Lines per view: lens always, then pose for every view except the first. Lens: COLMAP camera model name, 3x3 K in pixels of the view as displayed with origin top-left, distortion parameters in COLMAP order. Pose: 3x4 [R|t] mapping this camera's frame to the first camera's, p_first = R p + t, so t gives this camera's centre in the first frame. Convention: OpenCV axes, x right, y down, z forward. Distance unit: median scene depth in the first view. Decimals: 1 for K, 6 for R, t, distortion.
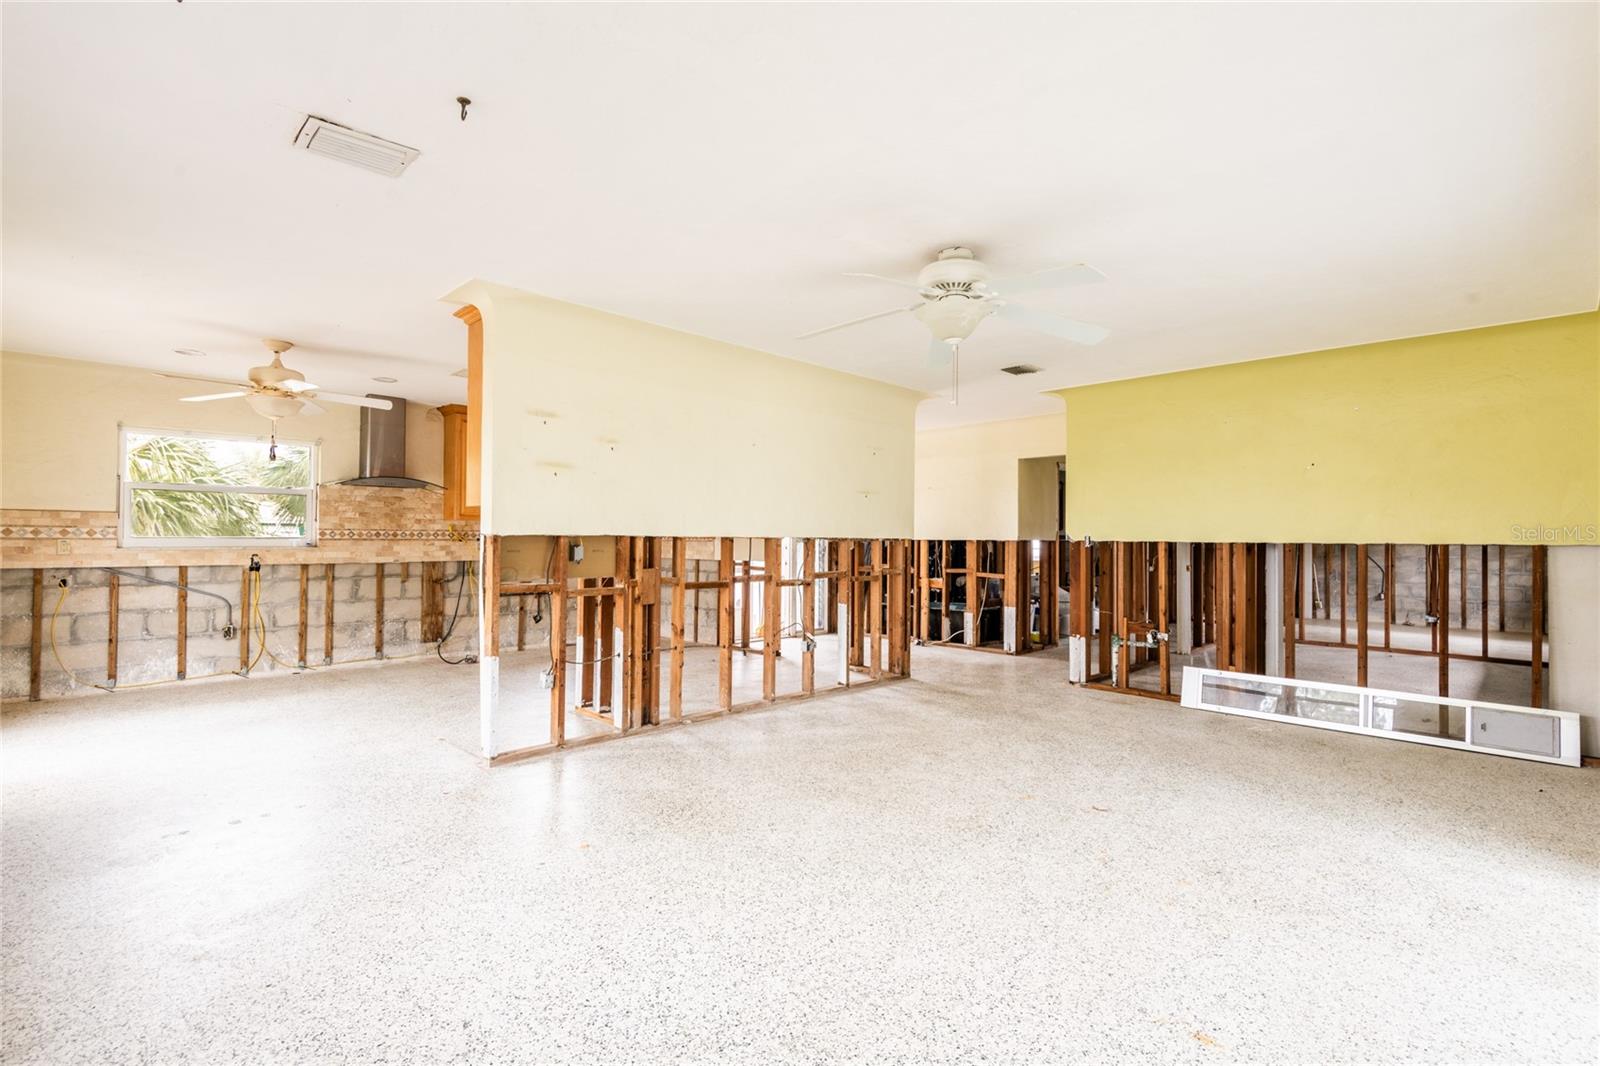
lens RADIAL K [[732.4, 0, 813.3], [0, 732.4, 526.5], [0, 0, 1]] dist [0.029514, -0.012623]
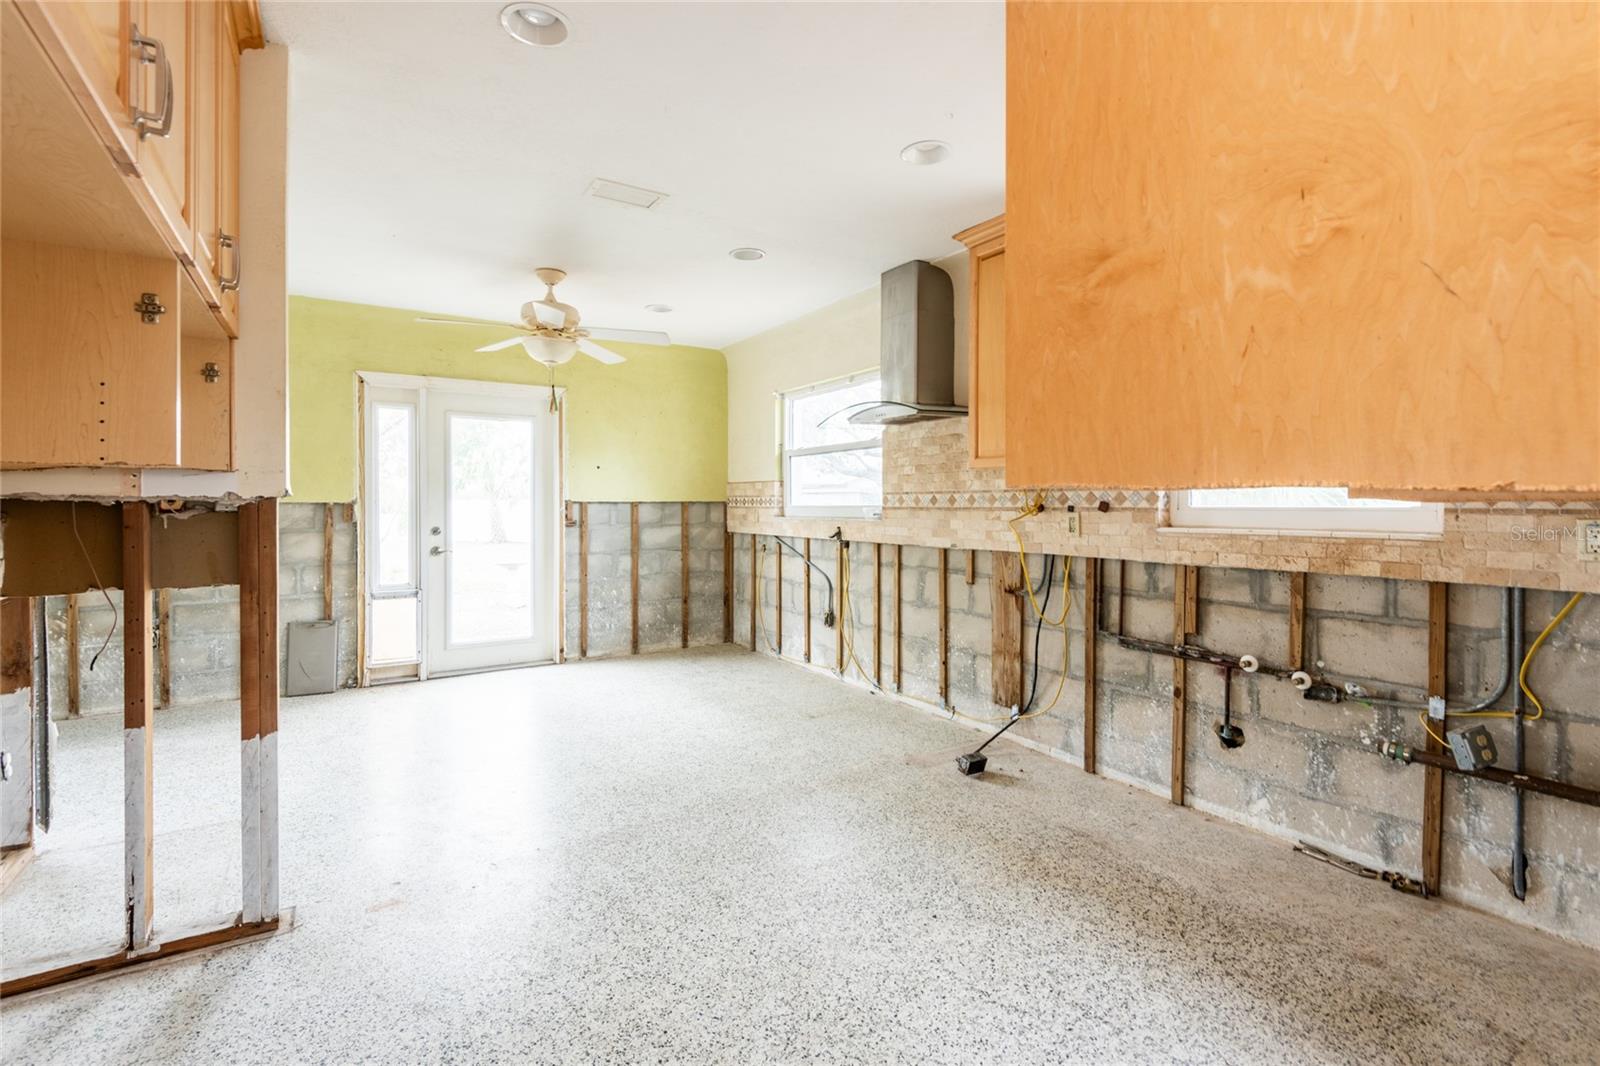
lens RADIAL K [[732.4, 0, 795.8], [0, 732.4, 507.7], [0, 0, 1]] dist [0.029514, -0.012623]
pose [[-0.233664, -0.001847, -0.972316, 0.020184], [0.014559, 0.999879, -0.005398, 0.018738], [0.972209, -0.015418, -0.233608, 1.048909]]
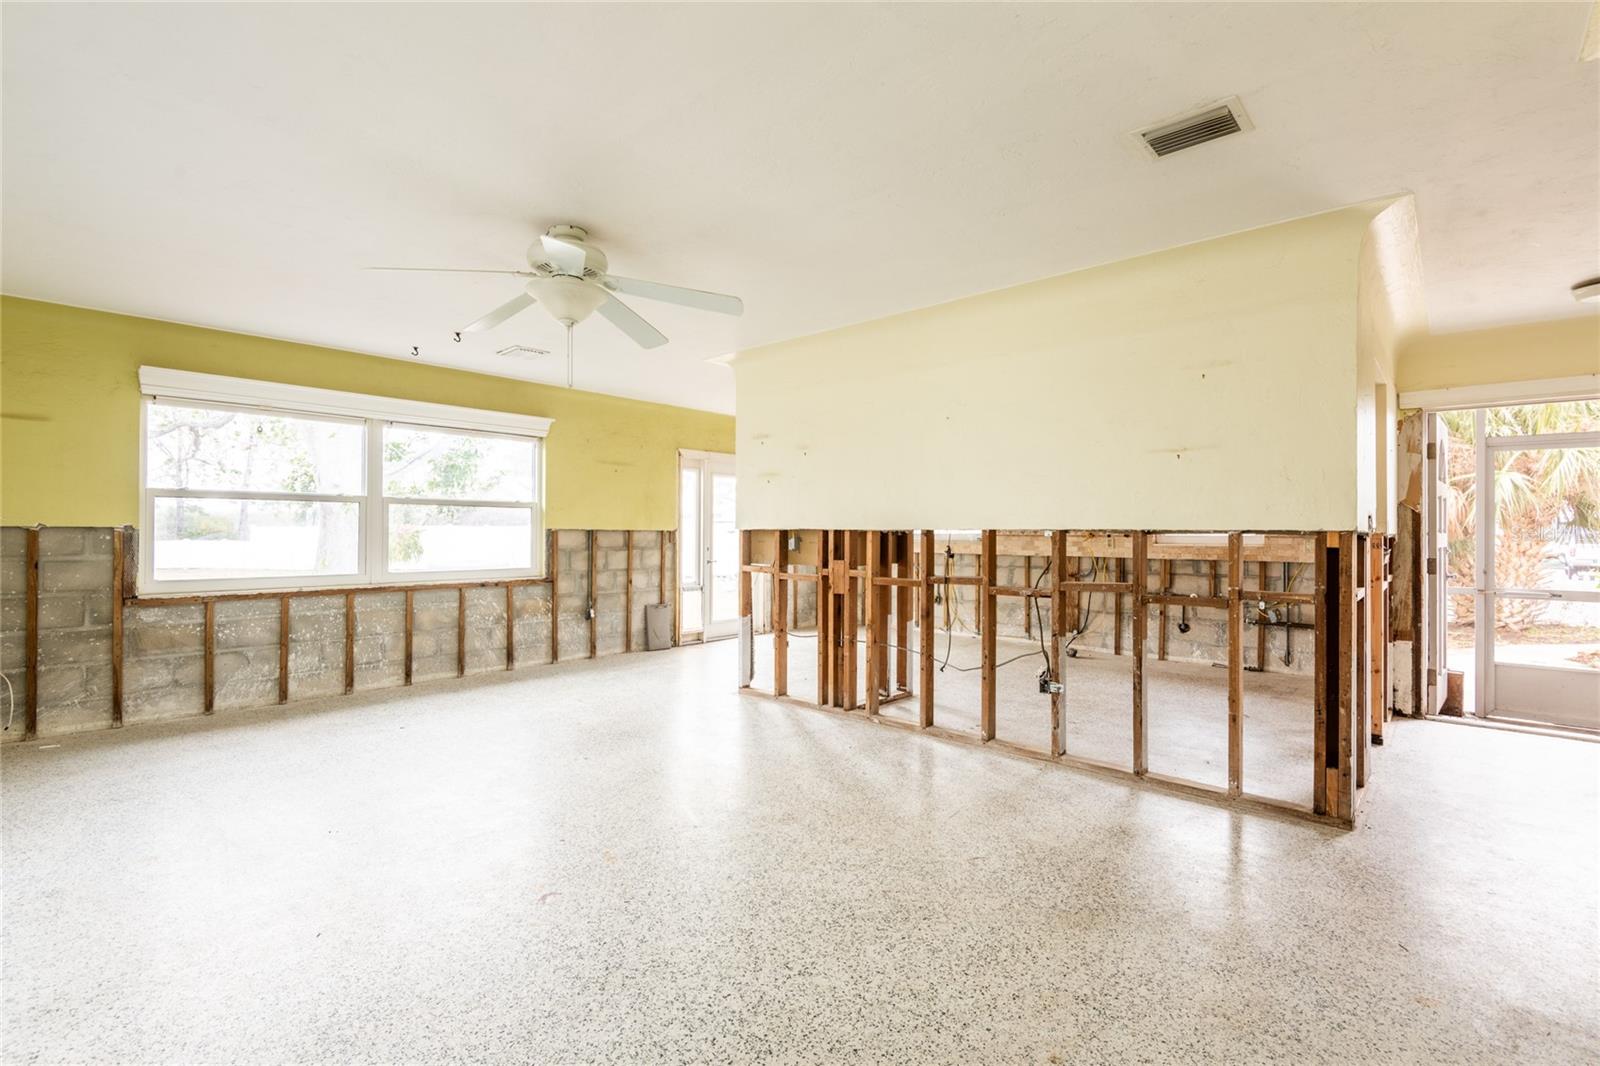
lens RADIAL K [[732.4, 0, 797.8], [0, 732.4, 528.4], [0, 0, 1]] dist [0.029514, -0.012623]
pose [[0.049053, -0.011884, -0.998725, 0.558903], [0.011809, 0.999866, -0.011317, 0.015582], [0.998726, -0.011238, 0.049187, 0.599702]]
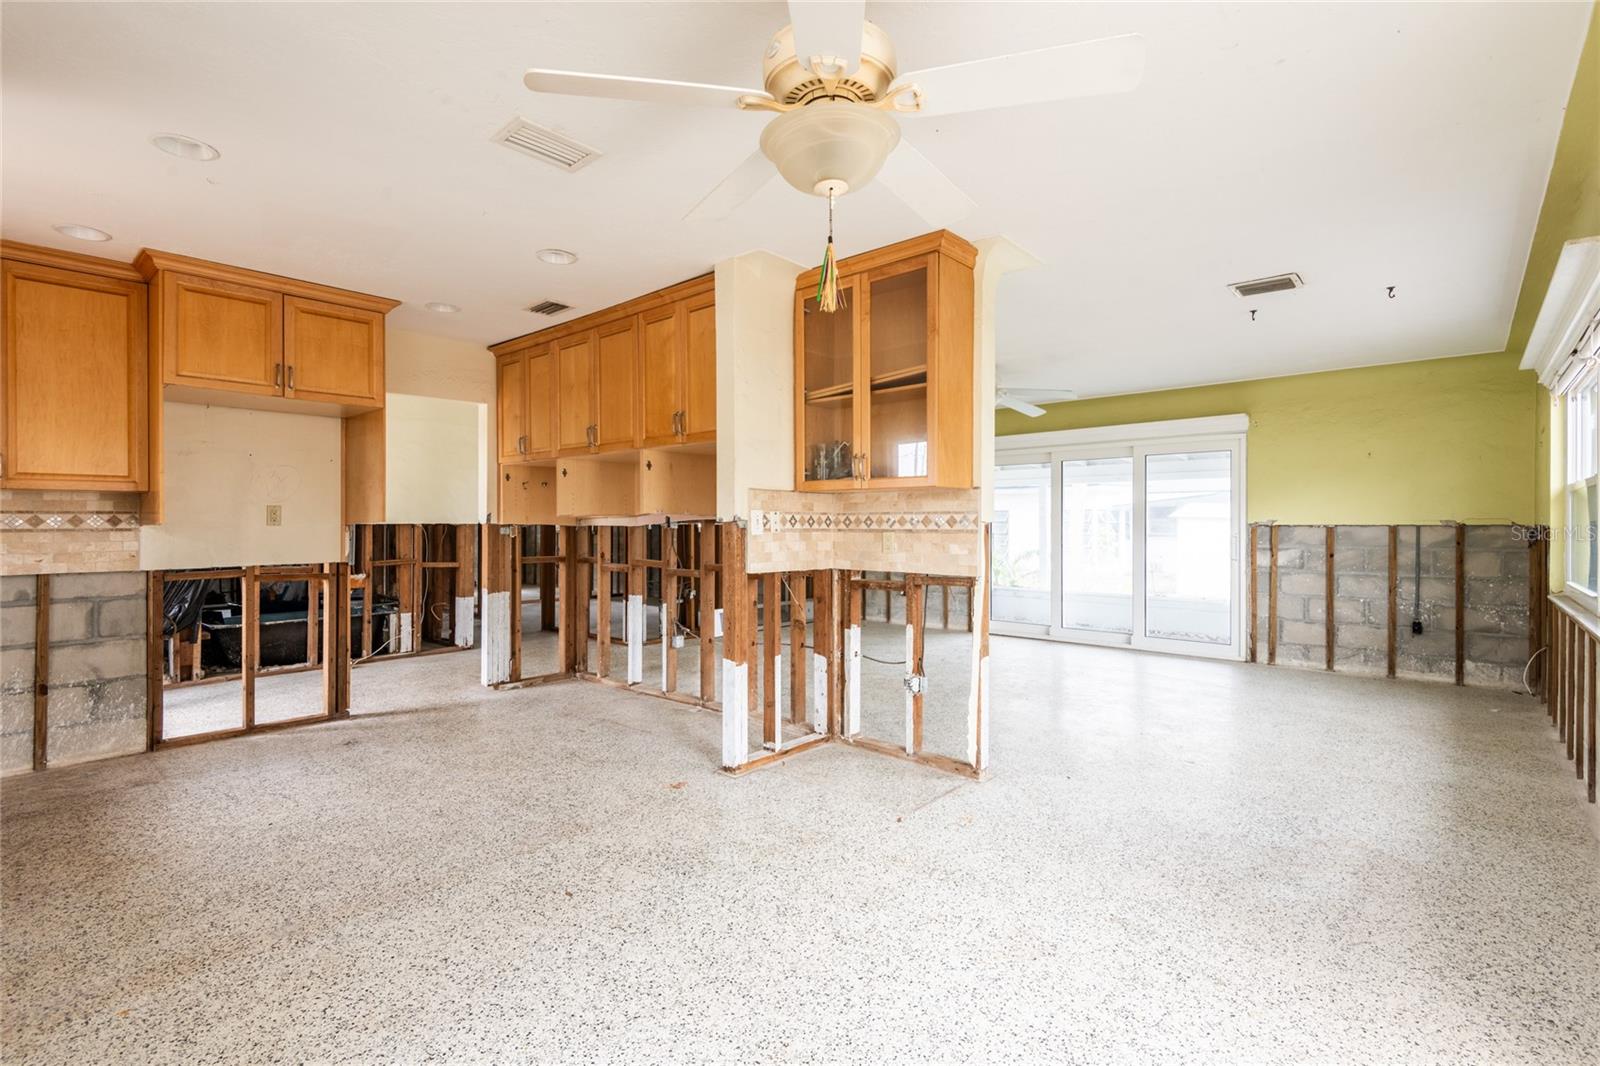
lens RADIAL K [[732.4, 0, 787.6], [0, 732.4, 528.0], [0, 0, 1]] dist [0.029514, -0.012623]
pose [[-0.037221, -0.012845, 0.999225, -0.768322], [-0.017126, 0.999779, 0.012214, 0.006072], [-0.999160, -0.016658, -0.037433, 0.736232]]
